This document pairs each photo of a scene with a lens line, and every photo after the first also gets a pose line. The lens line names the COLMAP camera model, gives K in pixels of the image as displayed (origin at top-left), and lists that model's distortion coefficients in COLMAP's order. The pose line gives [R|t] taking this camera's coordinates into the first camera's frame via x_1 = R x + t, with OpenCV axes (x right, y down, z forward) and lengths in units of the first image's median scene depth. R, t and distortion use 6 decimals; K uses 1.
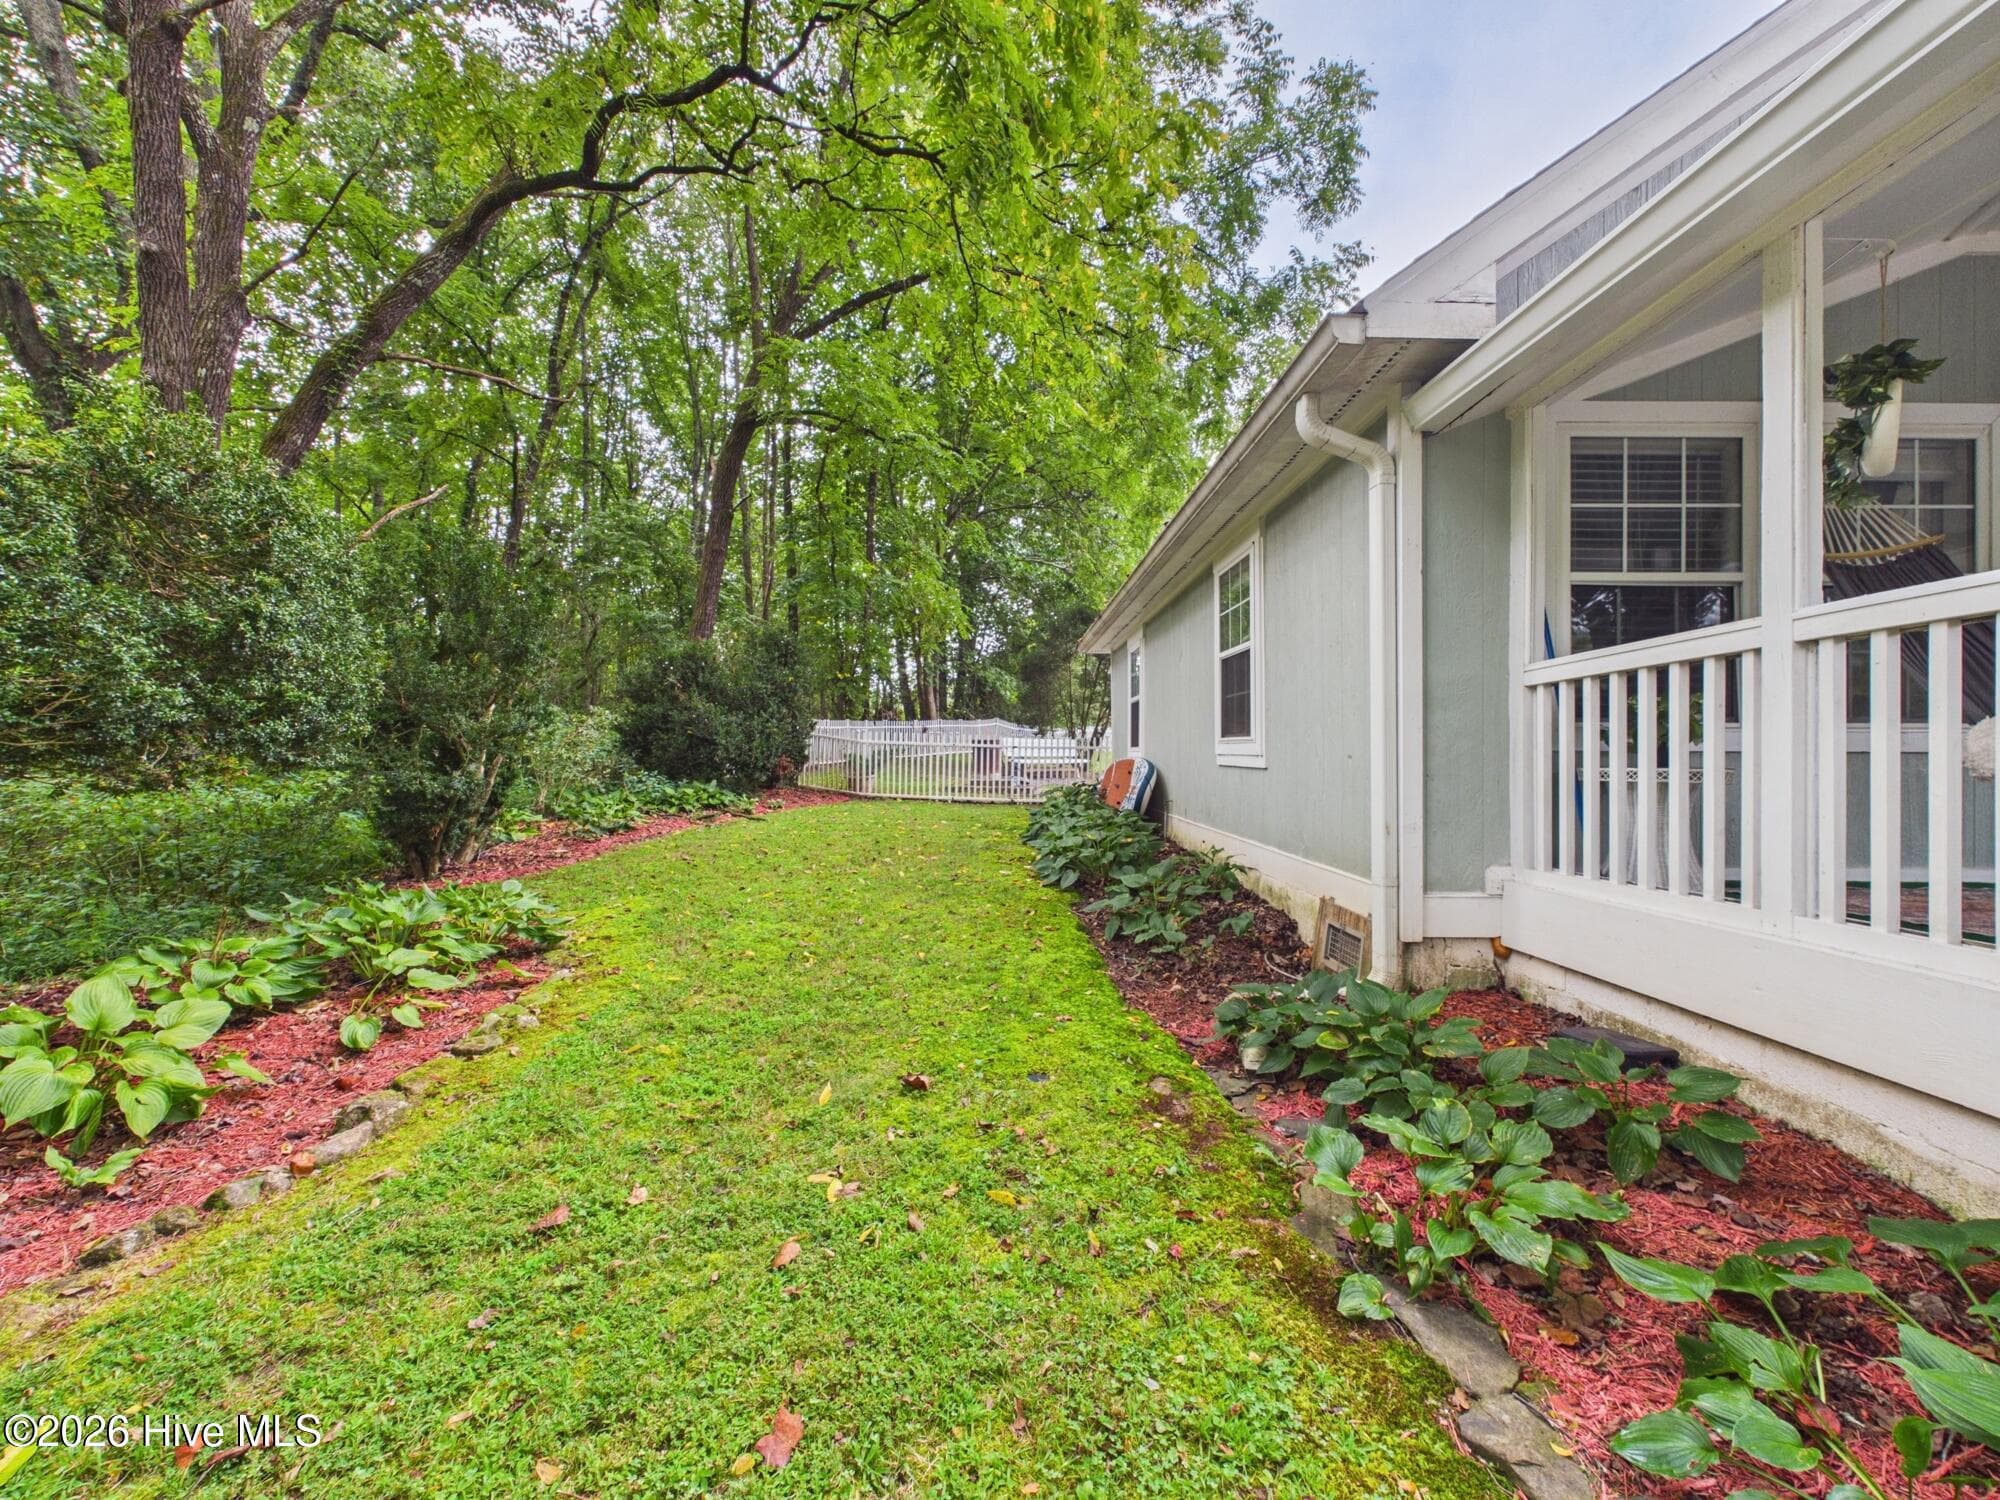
lens RADIAL K [[808.0, 0, 1000.5], [0, 808.0, 773.4], [0, 0, 1]] dist [0.001576, 0.000389]
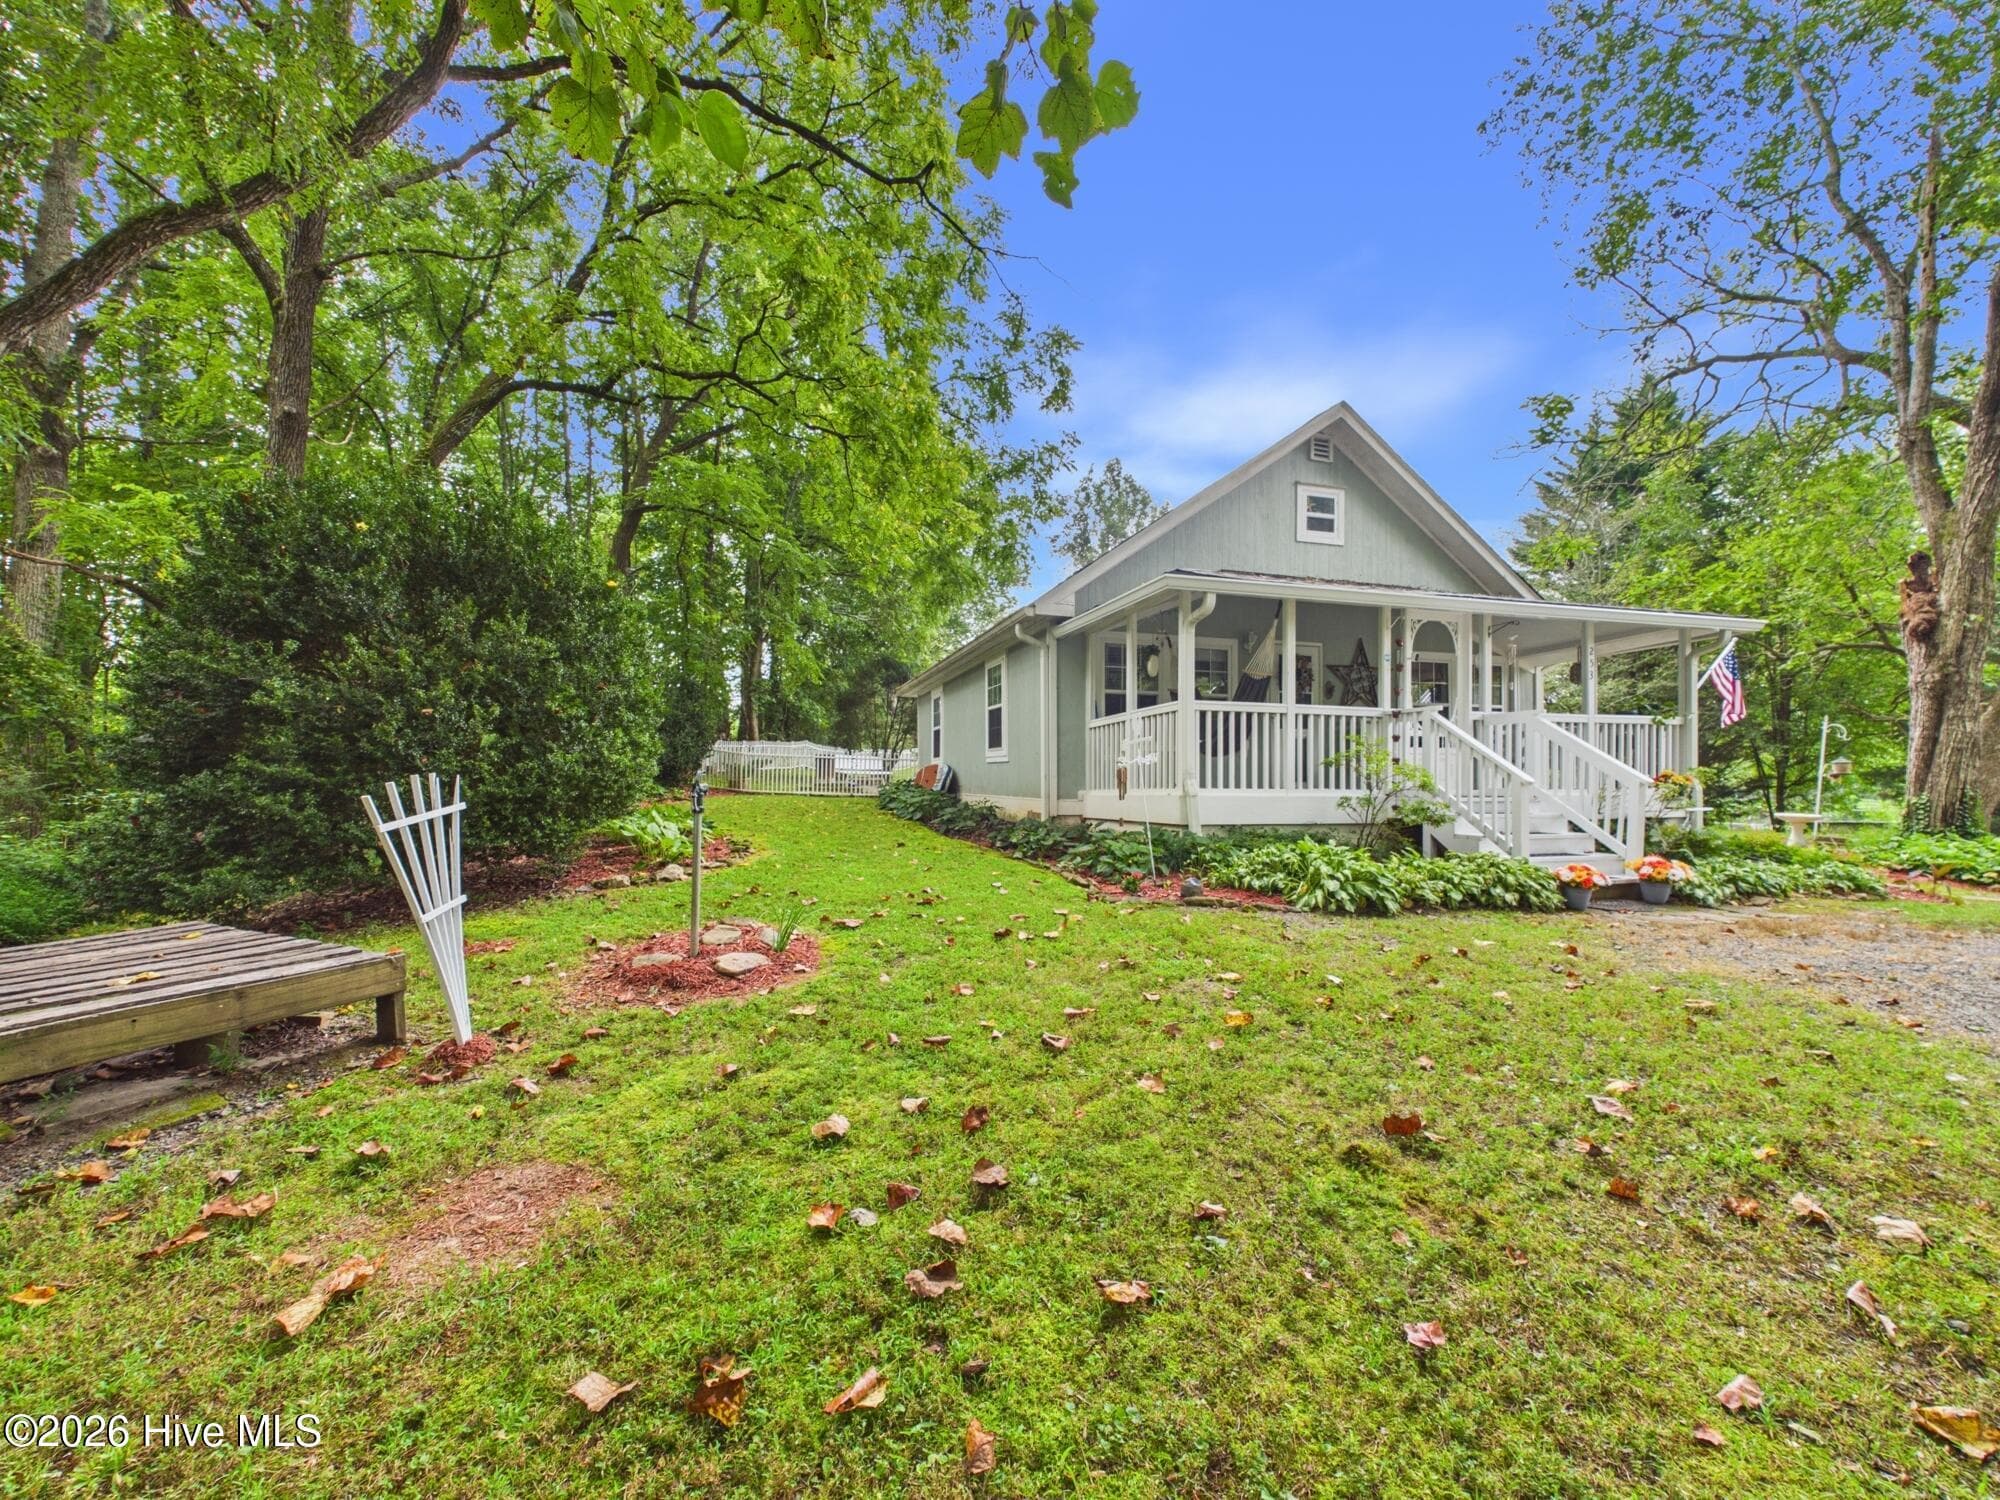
lens RADIAL K [[808.0, 0, 1000.5], [0, 808.0, 773.4], [0, 0, 1]] dist [0.001576, 0.000389]
pose [[0.959637, 0.009661, 0.281075, -0.210434], [-0.000311, 0.999446, -0.033294, 0.066607], [-0.281241, 0.031863, 0.959108, -0.748867]]
